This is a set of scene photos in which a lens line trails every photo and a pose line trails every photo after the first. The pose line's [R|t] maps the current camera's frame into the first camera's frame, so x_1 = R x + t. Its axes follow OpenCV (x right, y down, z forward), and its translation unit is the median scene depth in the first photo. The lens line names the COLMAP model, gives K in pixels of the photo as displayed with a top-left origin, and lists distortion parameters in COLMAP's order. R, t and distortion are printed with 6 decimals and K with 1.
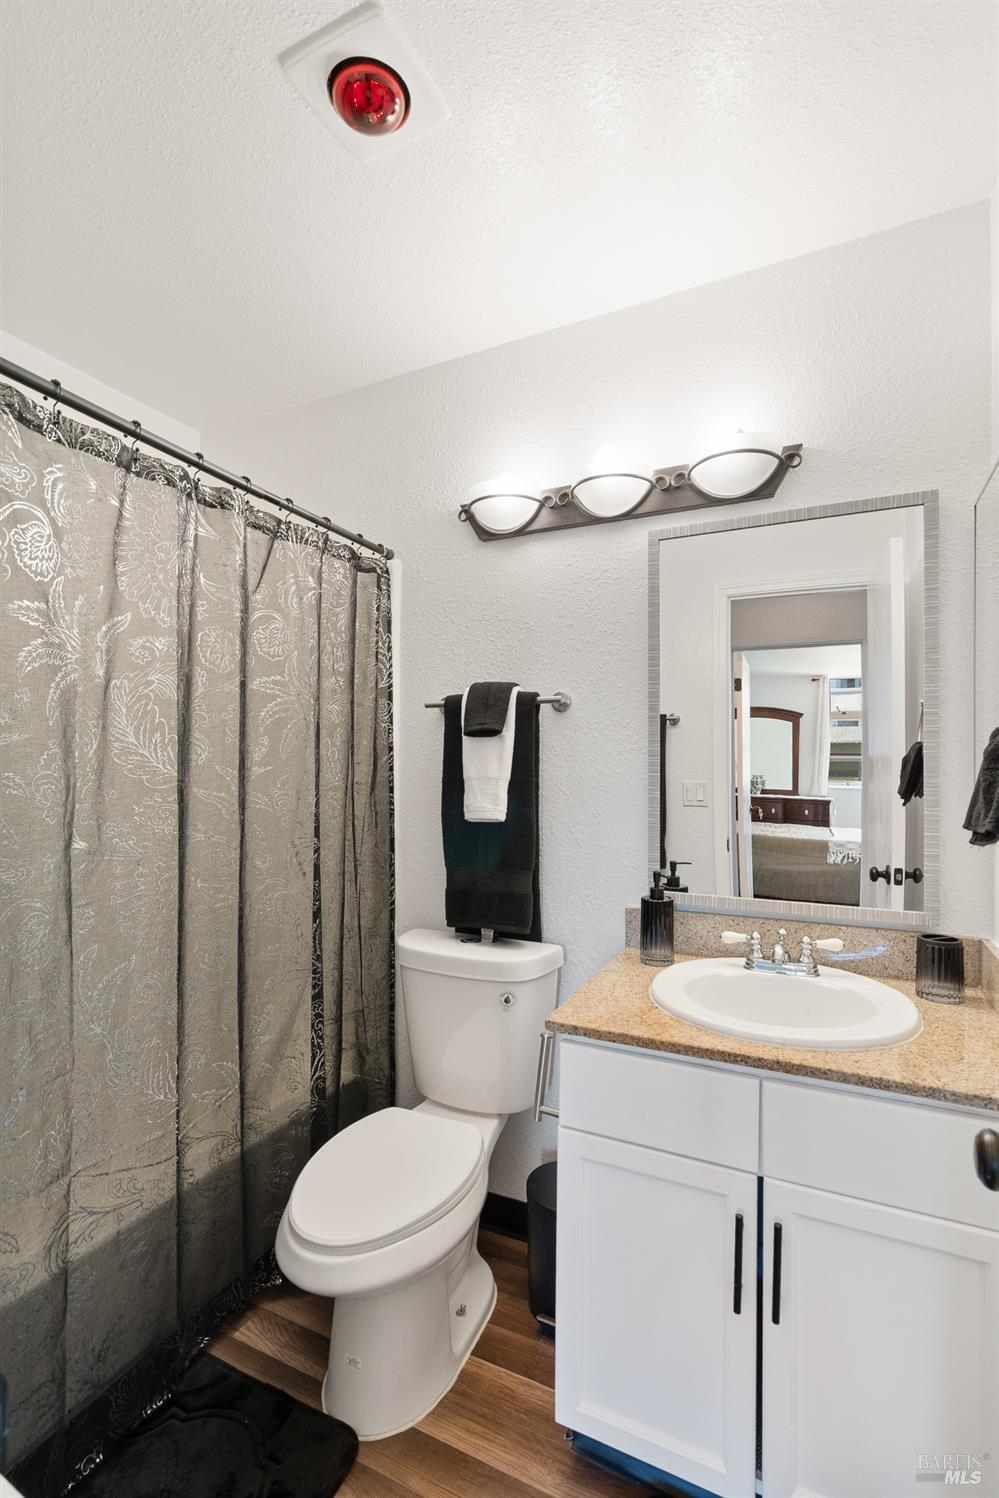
lens RADIAL K [[681.8, 0, 499.5], [0, 681.8, 749.0], [0, 0, 1]] dist [-0.001127, 0.000828]
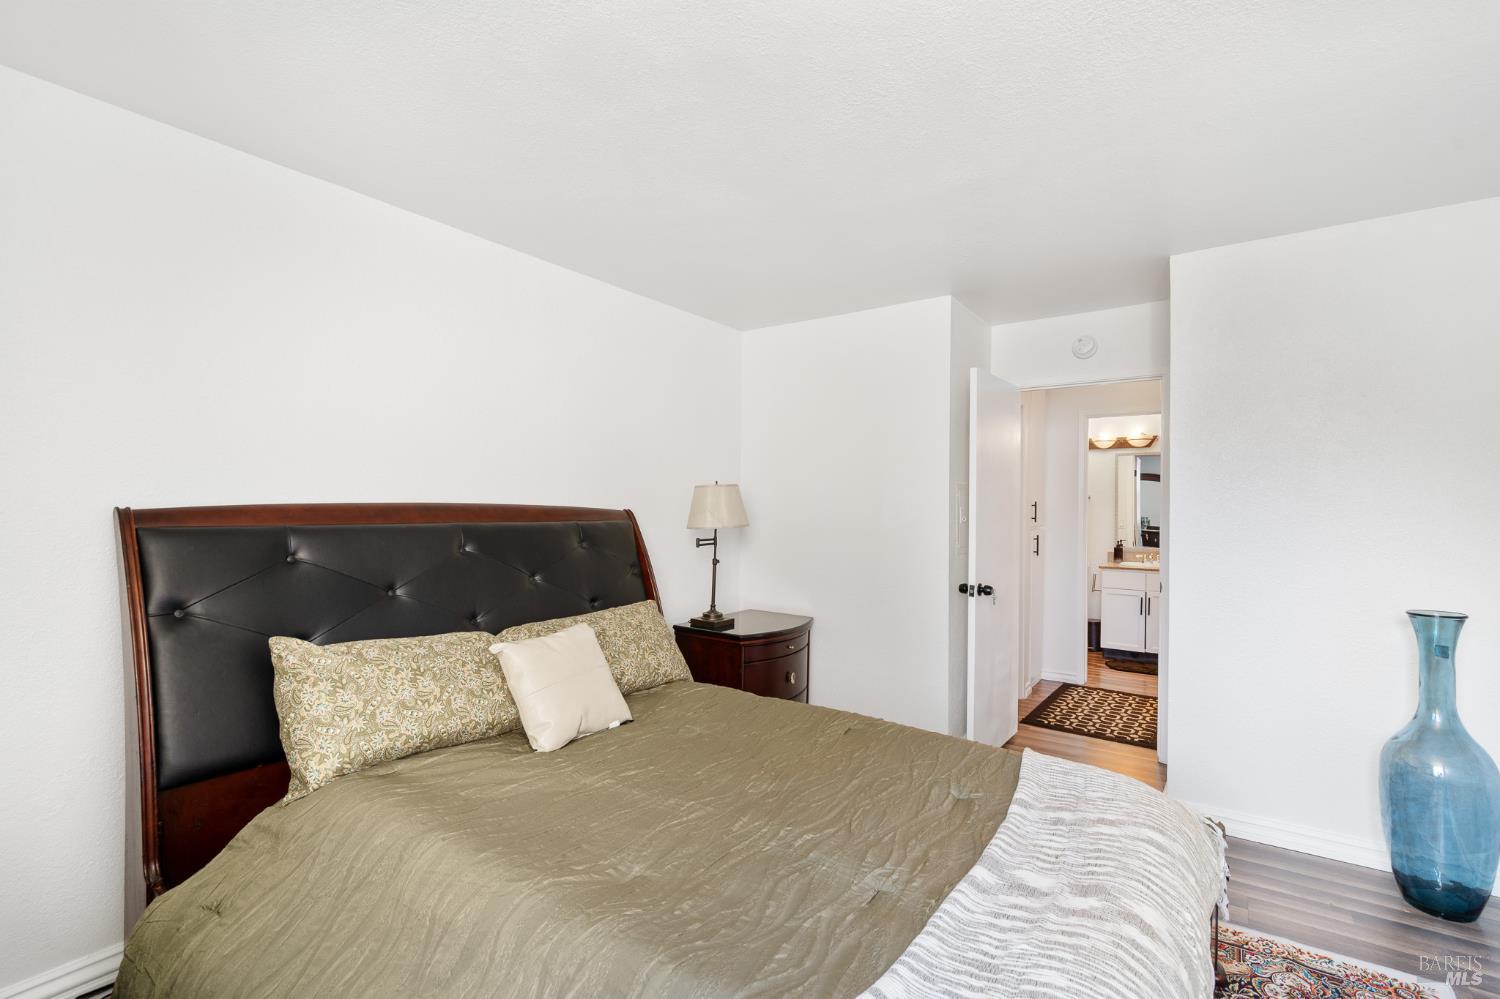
lens RADIAL K [[682.8, 0, 757.2], [0, 682.8, 498.5], [0, 0, 1]] dist [-0.001127, 0.000828]
pose [[0.988126, -0.001146, -0.153641, -1.200286], [0.002761, 0.999943, 0.010304, -0.114881], [0.153620, -0.010606, 0.988073, -3.156293]]
